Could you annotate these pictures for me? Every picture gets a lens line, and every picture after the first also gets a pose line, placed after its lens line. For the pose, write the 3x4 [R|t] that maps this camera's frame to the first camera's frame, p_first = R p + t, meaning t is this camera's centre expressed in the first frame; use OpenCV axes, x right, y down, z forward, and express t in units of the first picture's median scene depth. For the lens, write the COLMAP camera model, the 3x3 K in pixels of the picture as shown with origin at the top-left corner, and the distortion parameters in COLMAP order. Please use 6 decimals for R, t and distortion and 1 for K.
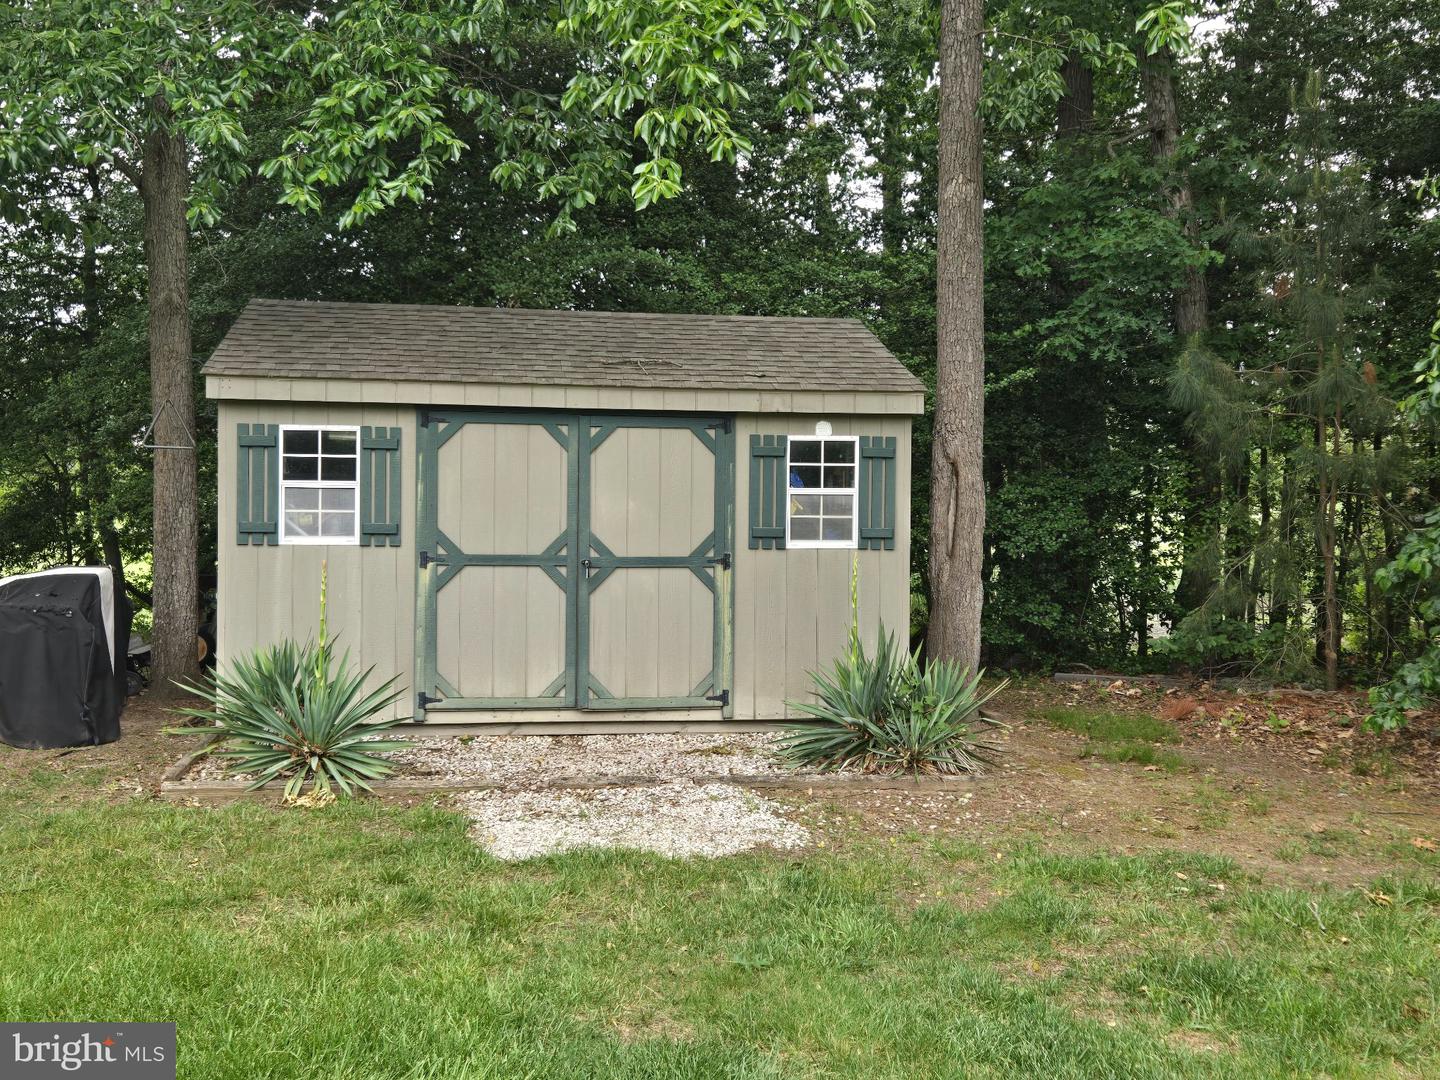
lens RADIAL K [[895.5, 0, 747.3], [0, 895.5, 542.6], [0, 0, 1]] dist [0.059556, -0.037392]
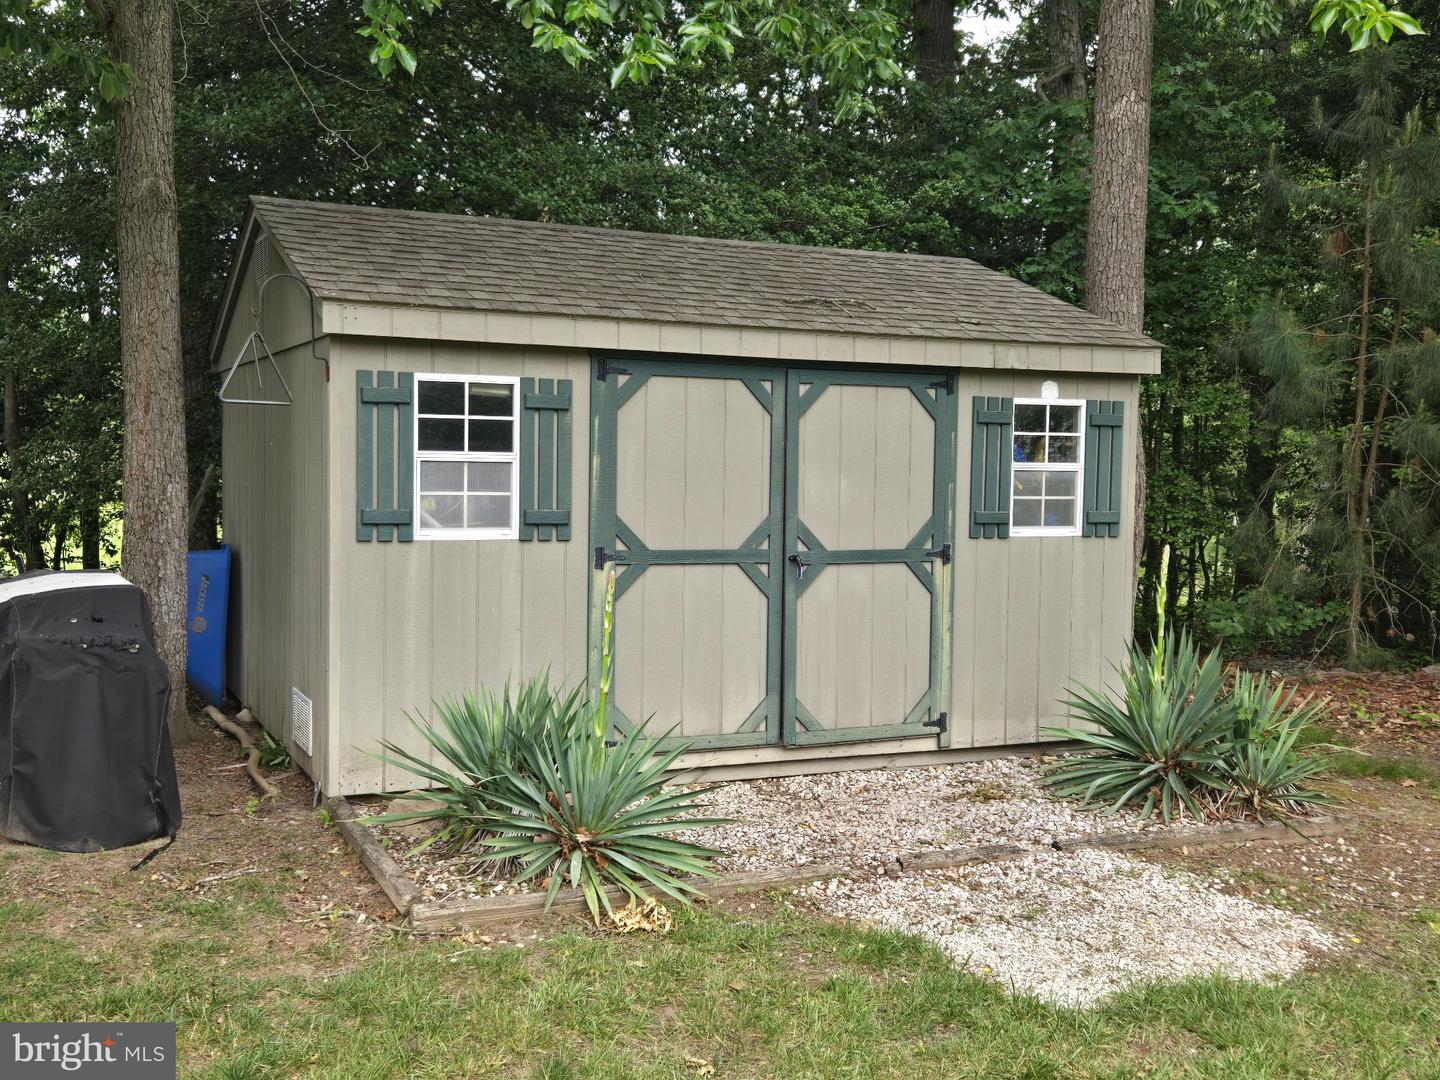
lens RADIAL K [[968.7, 0, 720.0], [0, 968.7, 540.0], [0, 0, 1]] dist [0.068797, -0.059615]
pose [[0.983508, -0.008467, 0.180665, -0.392923], [0.002562, 0.999455, 0.032896, -0.021702], [-0.180845, -0.031891, 0.982994, 0.185235]]
